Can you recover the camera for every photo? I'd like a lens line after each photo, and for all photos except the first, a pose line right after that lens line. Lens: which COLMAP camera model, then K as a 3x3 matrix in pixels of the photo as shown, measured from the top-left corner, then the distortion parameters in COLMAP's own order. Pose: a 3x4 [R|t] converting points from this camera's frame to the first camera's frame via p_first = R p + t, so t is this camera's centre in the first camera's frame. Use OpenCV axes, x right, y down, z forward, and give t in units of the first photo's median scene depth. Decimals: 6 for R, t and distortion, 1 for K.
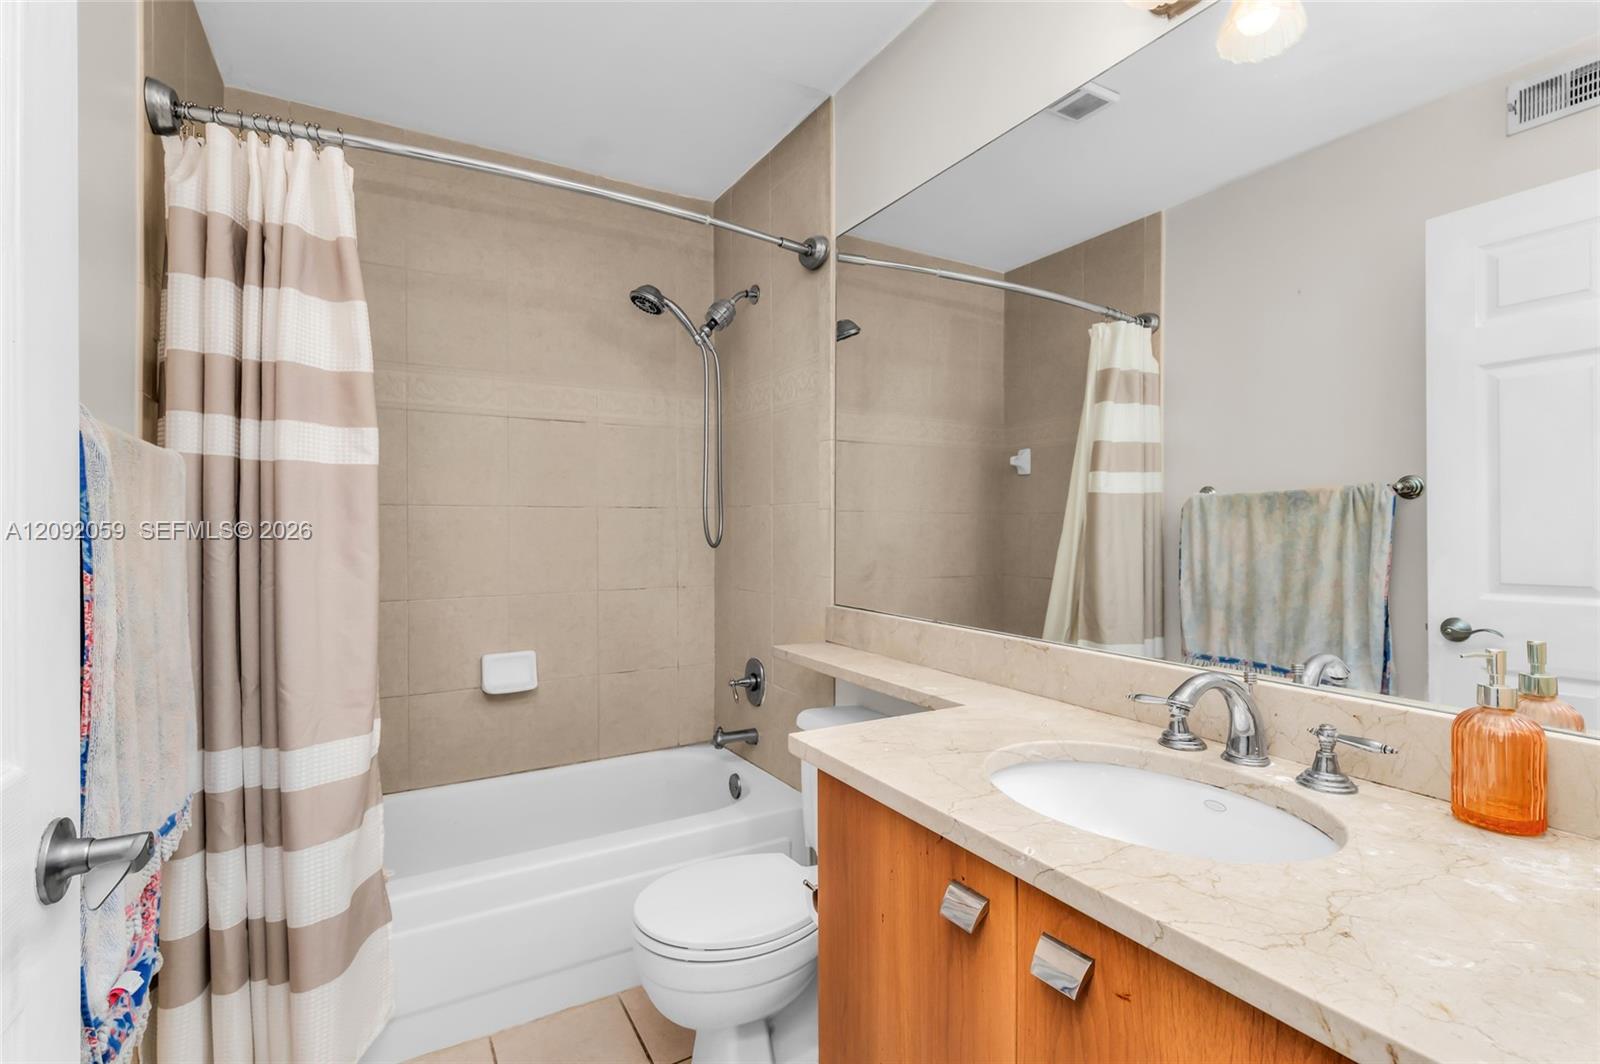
lens RADIAL K [[733.1, 0, 799.1], [0, 733.1, 533.3], [0, 0, 1]] dist [-0.002598, -0.000169]
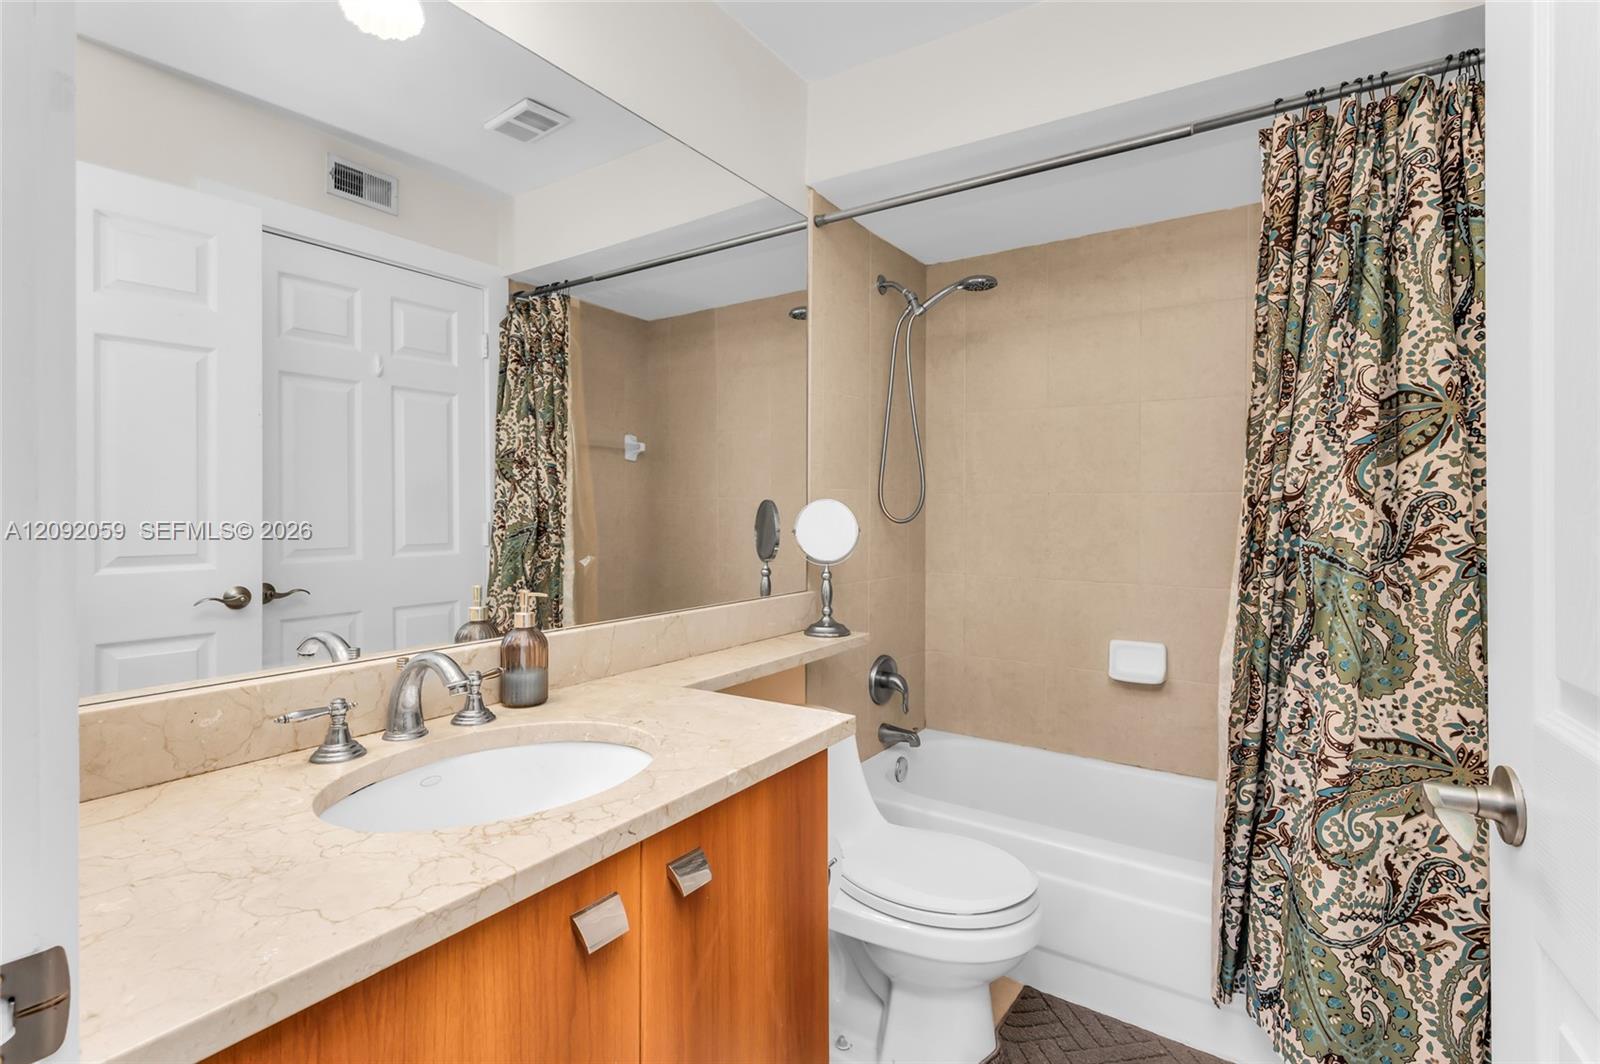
lens RADIAL K [[733.1, 0, 799.9], [0, 733.1, 523.0], [0, 0, 1]] dist [-0.002598, -0.000169]
pose [[-0.439648, -0.017044, 0.898008, -0.658605], [-0.001818, 0.999835, 0.018086, -0.022026], [-0.898168, 0.006319, -0.439606, 1.066732]]
